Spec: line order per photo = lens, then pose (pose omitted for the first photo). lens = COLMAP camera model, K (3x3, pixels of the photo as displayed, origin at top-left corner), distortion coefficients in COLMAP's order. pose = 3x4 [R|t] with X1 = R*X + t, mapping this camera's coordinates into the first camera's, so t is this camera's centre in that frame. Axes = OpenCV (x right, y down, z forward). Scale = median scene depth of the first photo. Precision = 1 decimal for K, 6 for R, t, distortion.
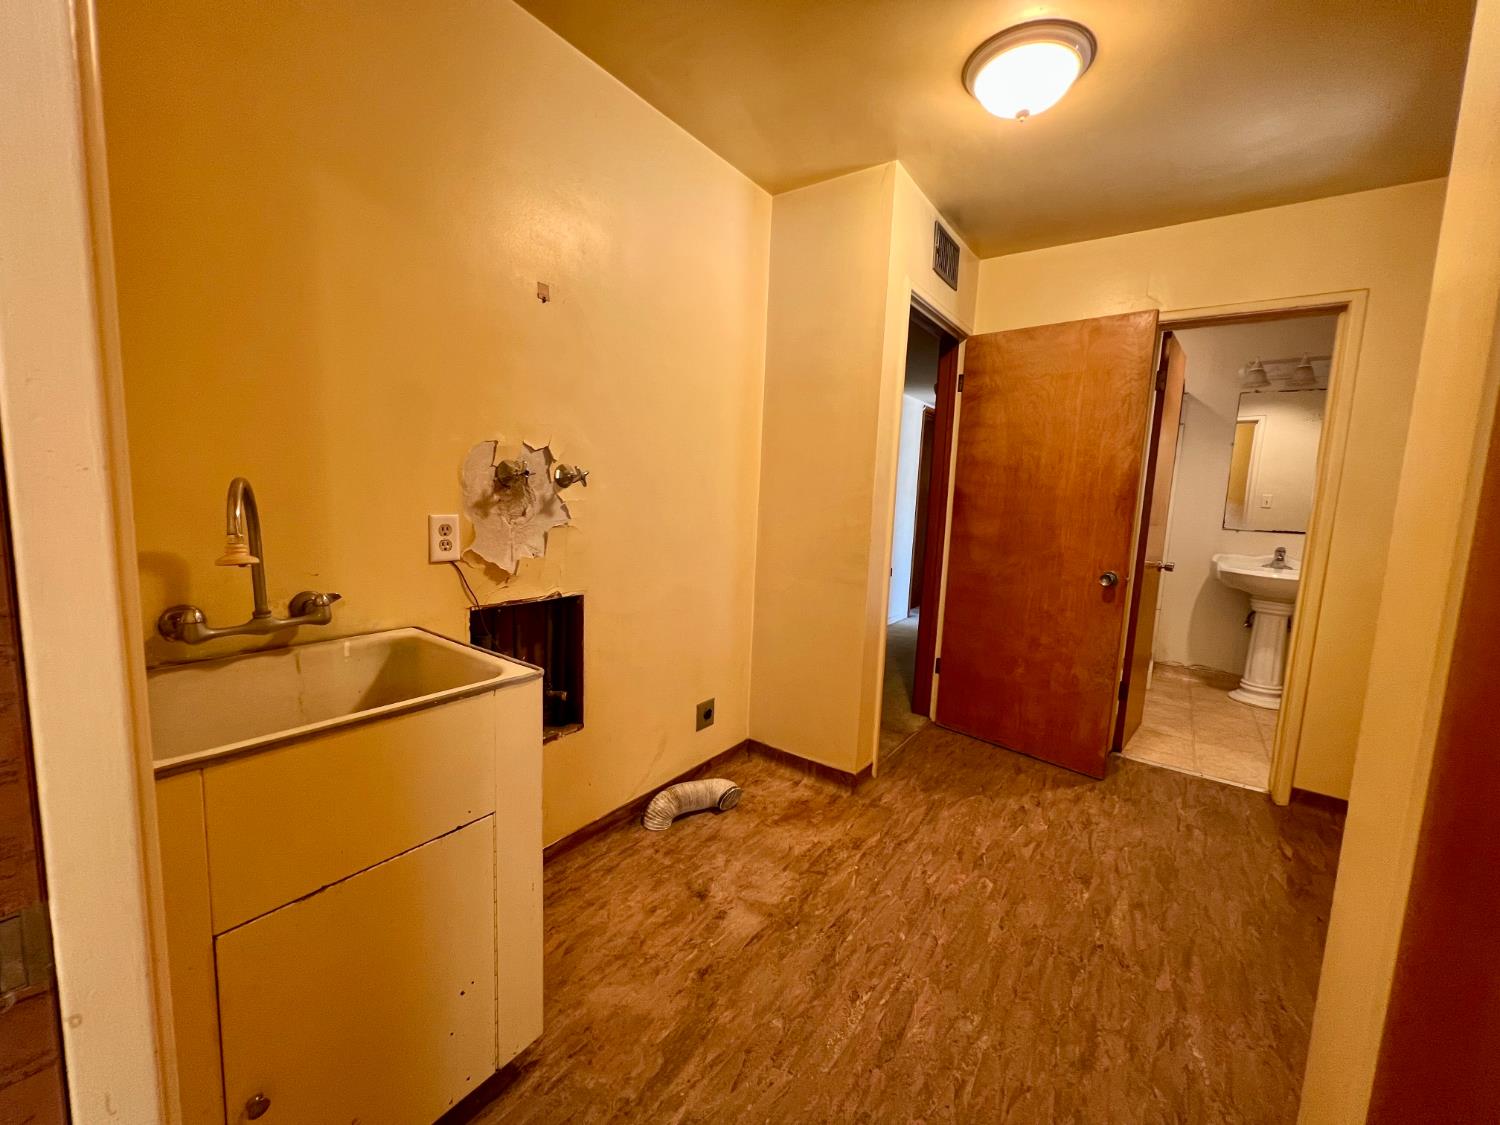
lens RADIAL K [[600.2, 0, 744.9], [0, 600.2, 558.2], [0, 0, 1]] dist [-0.004327, 0.000962]
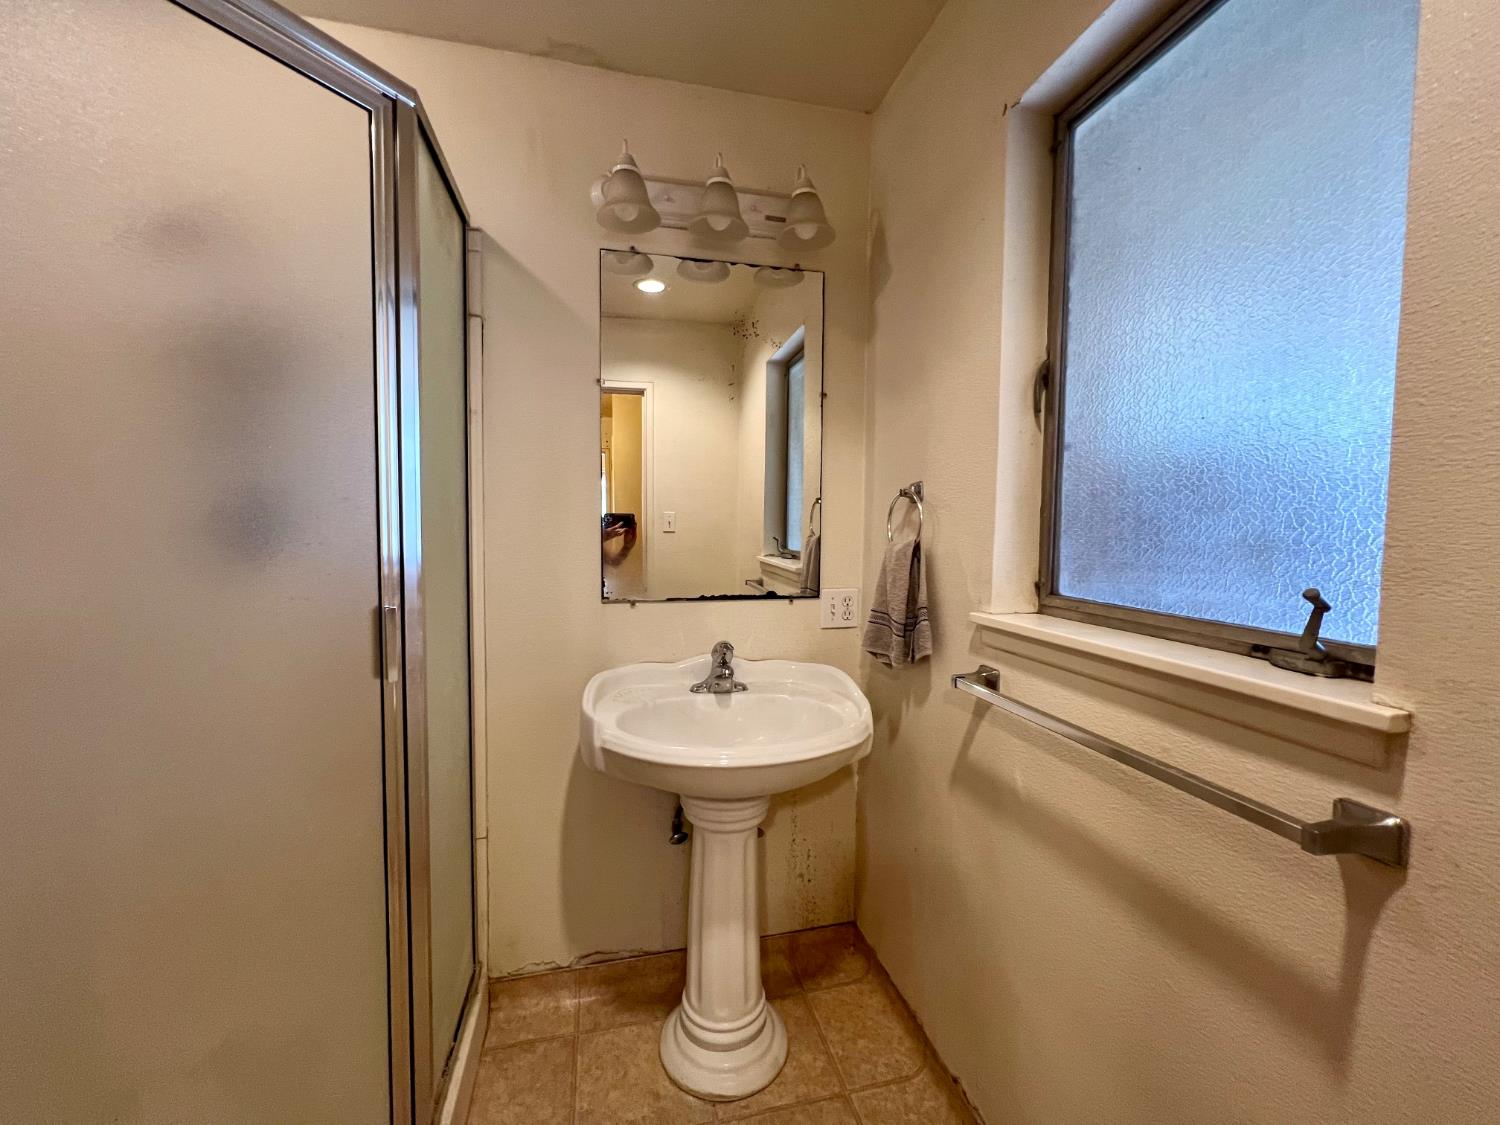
lens RADIAL K [[600.2, 0, 746.7], [0, 600.2, 558.1], [0, 0, 1]] dist [-0.004327, 0.000962]
pose [[0.649318, -0.079263, 0.756375, 0.593884], [0.106739, 0.994208, 0.012555, -0.074191], [-0.752990, 0.072583, 0.654017, 0.705260]]
